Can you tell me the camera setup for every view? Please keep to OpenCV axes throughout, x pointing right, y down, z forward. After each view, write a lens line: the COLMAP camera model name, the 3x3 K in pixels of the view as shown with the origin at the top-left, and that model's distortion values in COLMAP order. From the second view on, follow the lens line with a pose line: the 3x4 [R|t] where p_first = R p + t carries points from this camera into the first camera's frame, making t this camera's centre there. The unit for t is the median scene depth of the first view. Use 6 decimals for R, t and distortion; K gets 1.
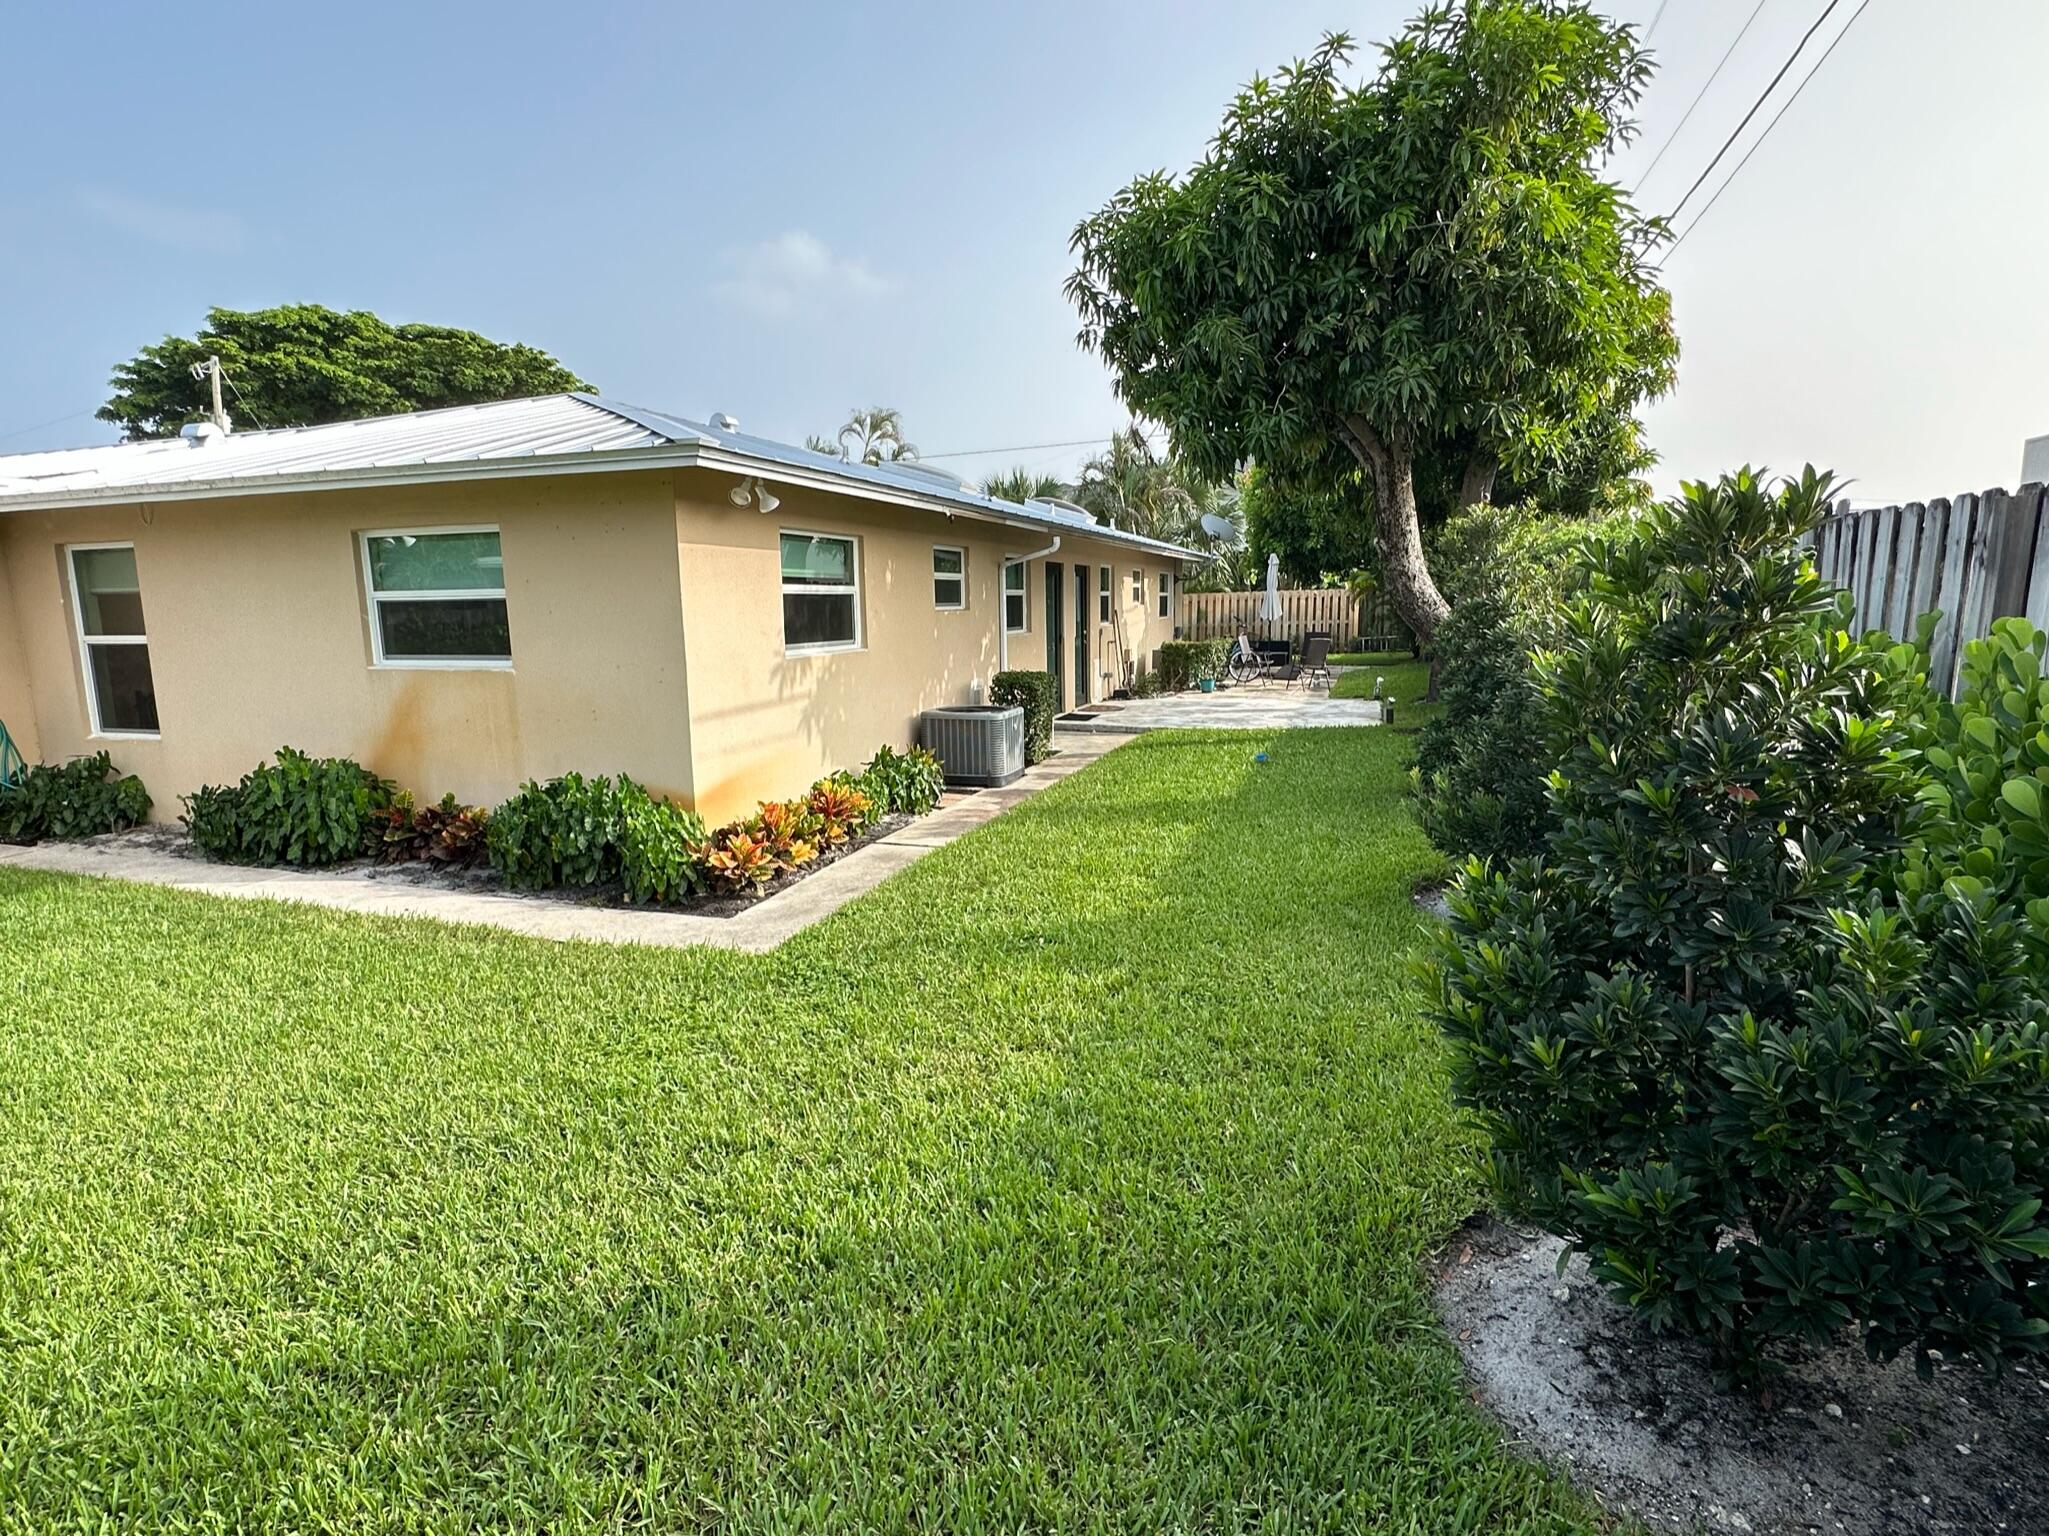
lens RADIAL K [[1068.9, 0, 1024.5], [0, 1068.9, 768.0], [0, 0, 1]] dist [0.047766, 0.000204]
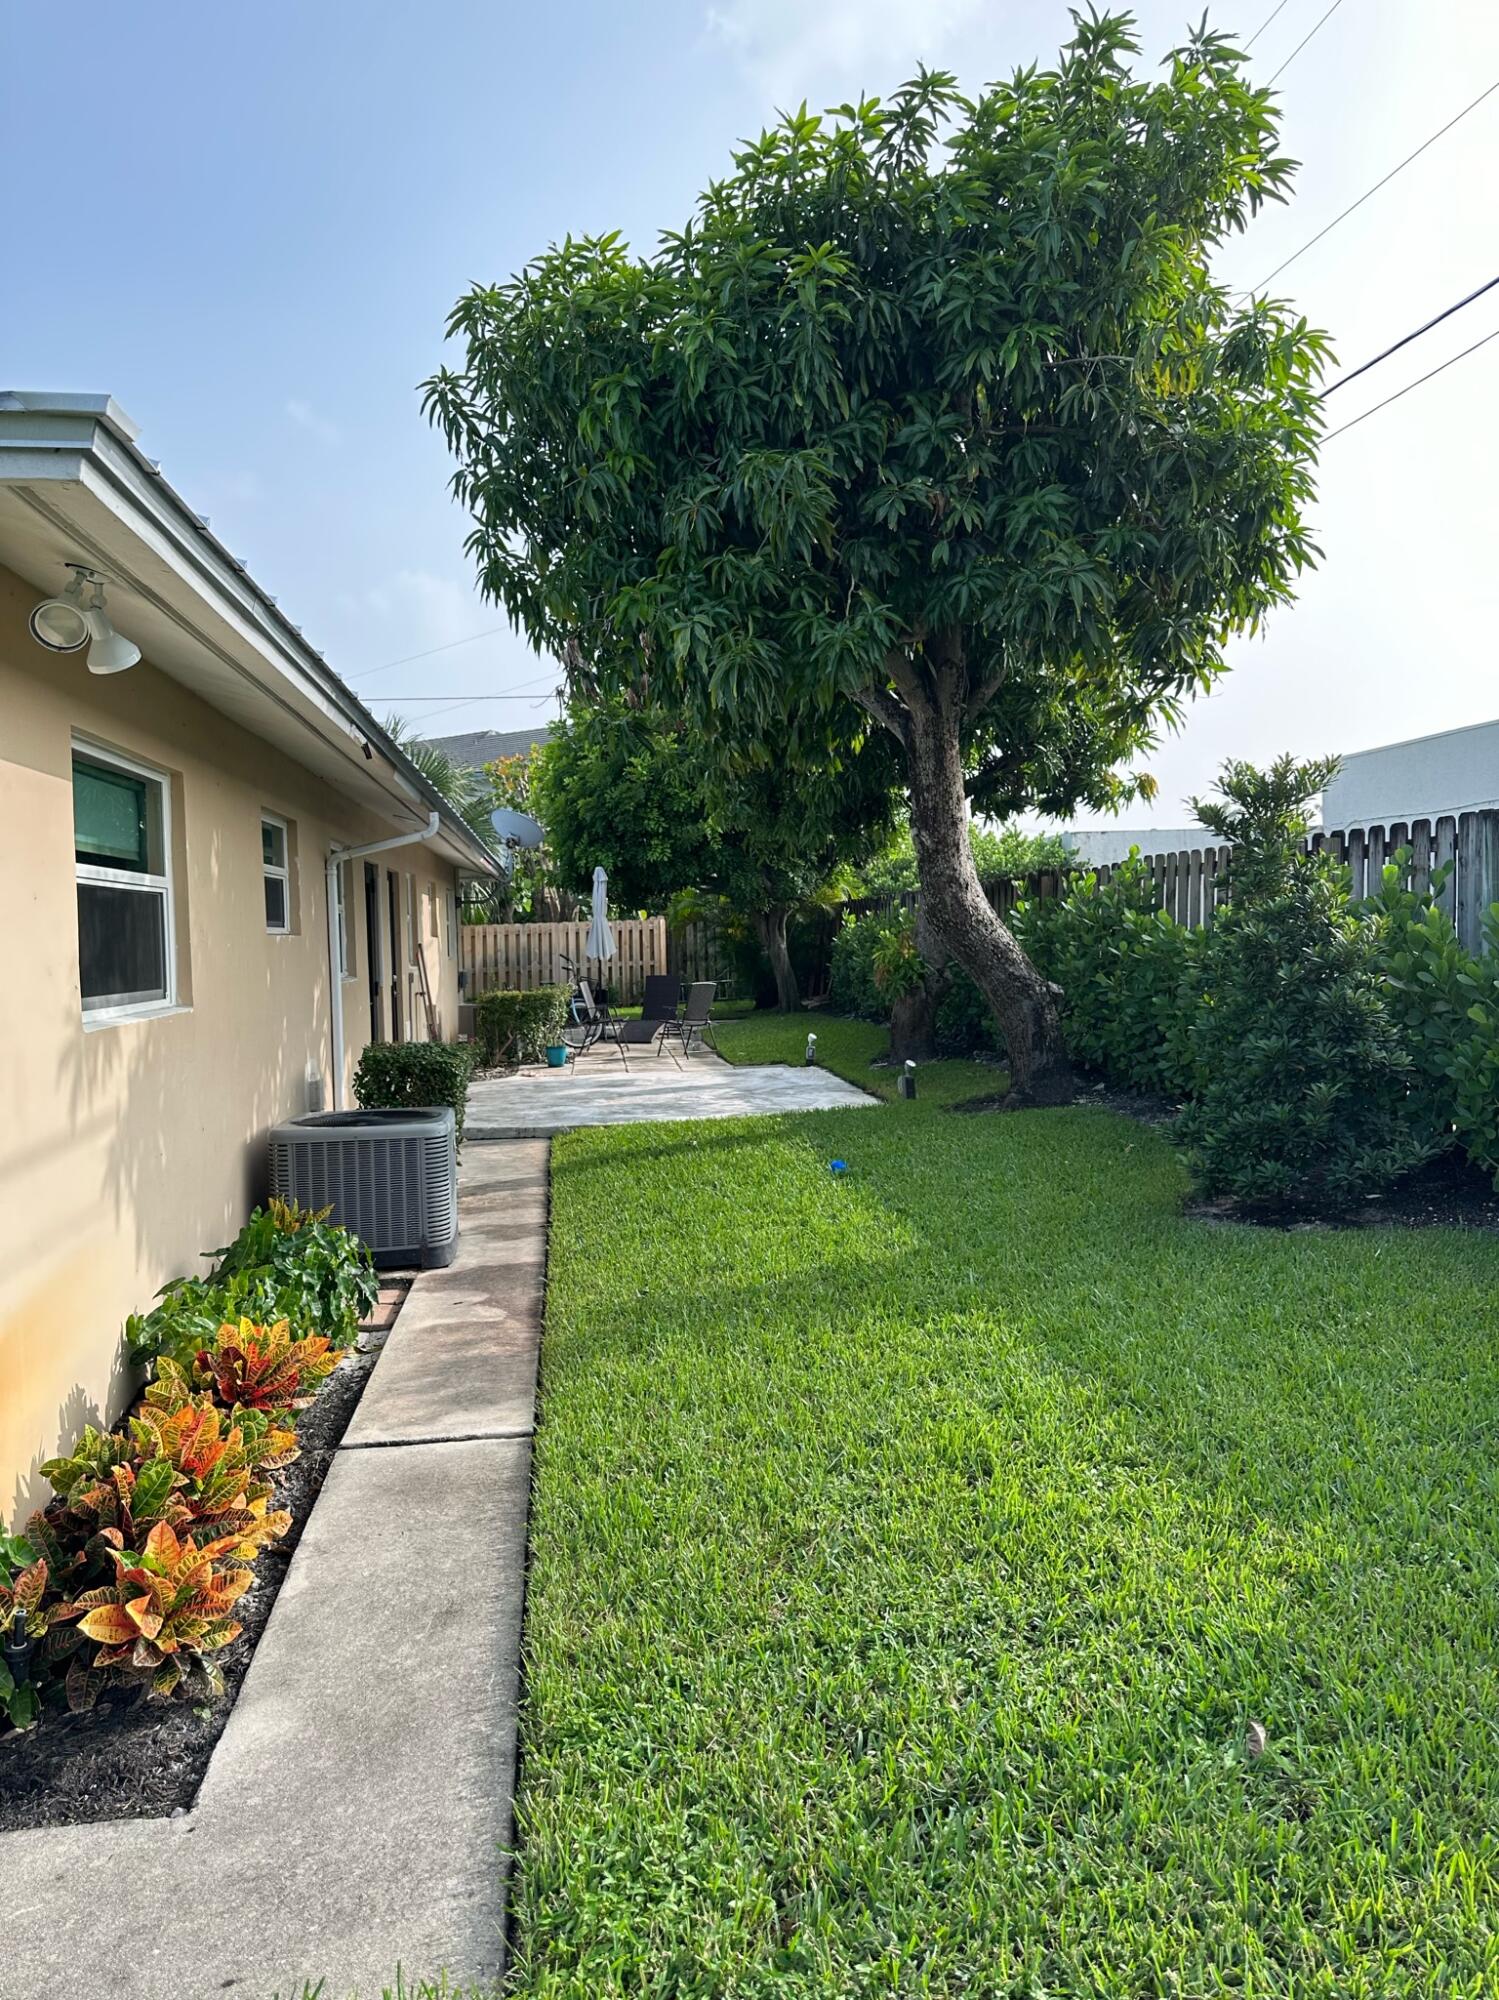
lens RADIAL K [[1422.6, 0, 749.5], [0, 1422.6, 1000.0], [0, 0, 1]] dist [0.136566, -0.142224]
pose [[0.905793, -0.027179, 0.422848, -0.170112], [0.075779, 0.992242, -0.098552, -0.028301], [-0.416889, 0.121311, 0.900826, 0.276053]]
